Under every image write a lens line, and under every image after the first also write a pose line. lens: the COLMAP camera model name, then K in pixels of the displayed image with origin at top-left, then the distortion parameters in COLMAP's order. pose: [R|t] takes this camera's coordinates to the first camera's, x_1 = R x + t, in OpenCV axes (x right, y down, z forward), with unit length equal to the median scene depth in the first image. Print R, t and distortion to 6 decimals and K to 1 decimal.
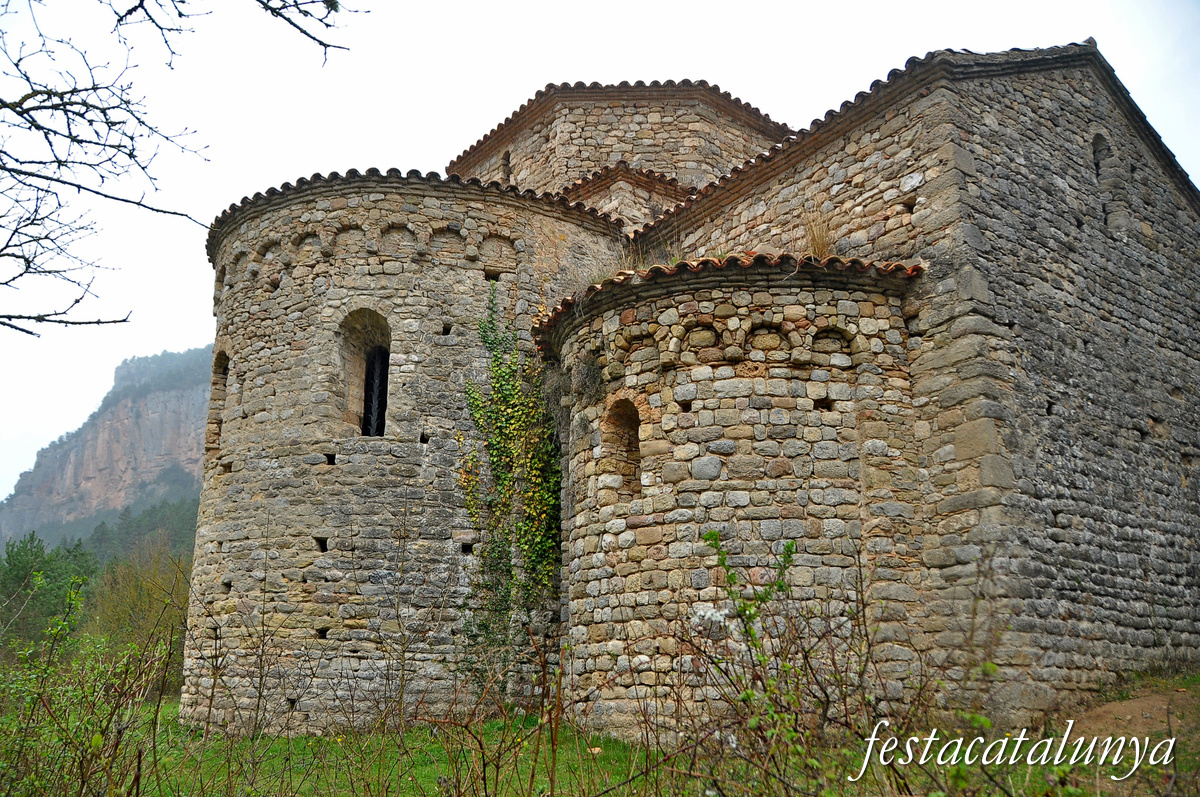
lens RADIAL K [[956.3, 0, 600.0], [0, 956.3, 398.5], [0, 0, 1]] dist [-0.165568, 0.090923]
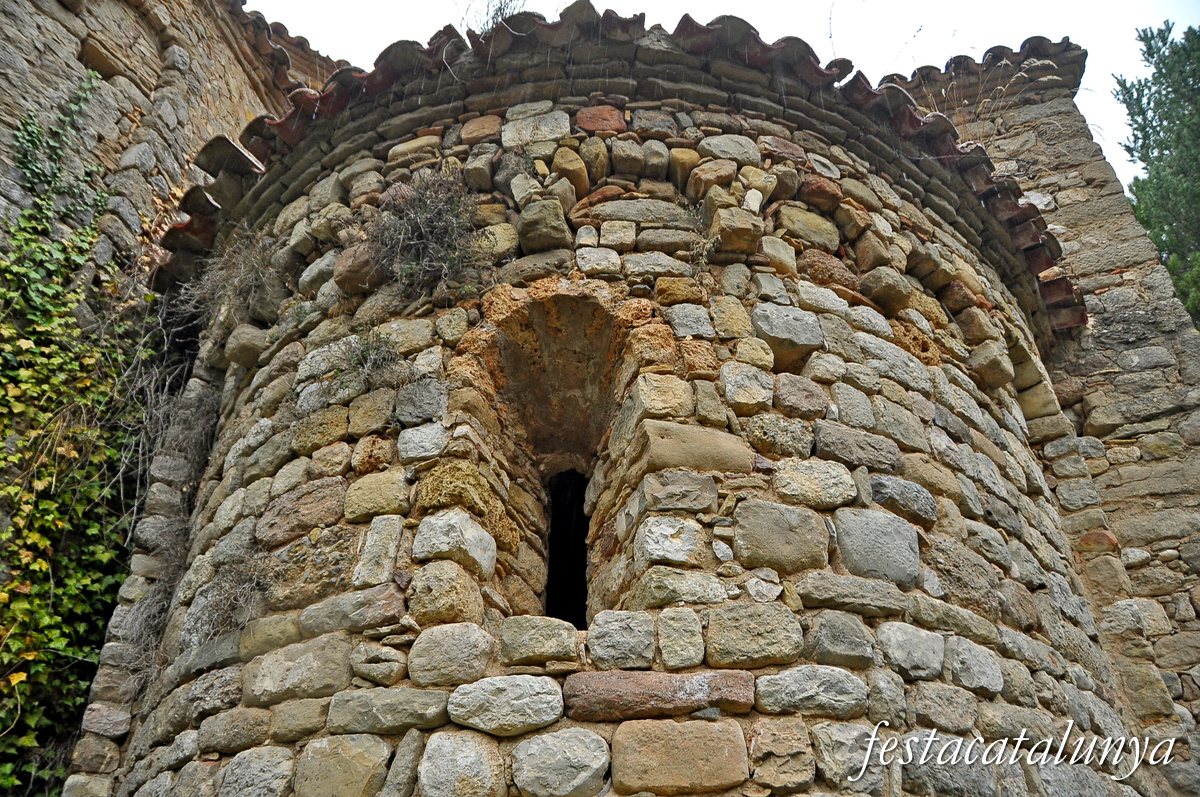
lens RADIAL K [[956.3, 0, 600.0], [0, 956.3, 398.5], [0, 0, 1]] dist [-0.165568, 0.090923]
pose [[0.775460, 0.378610, 0.505288, -0.113924], [-0.165867, 0.894318, -0.415552, 0.159736], [-0.609220, 0.238434, 0.756307, 0.788626]]
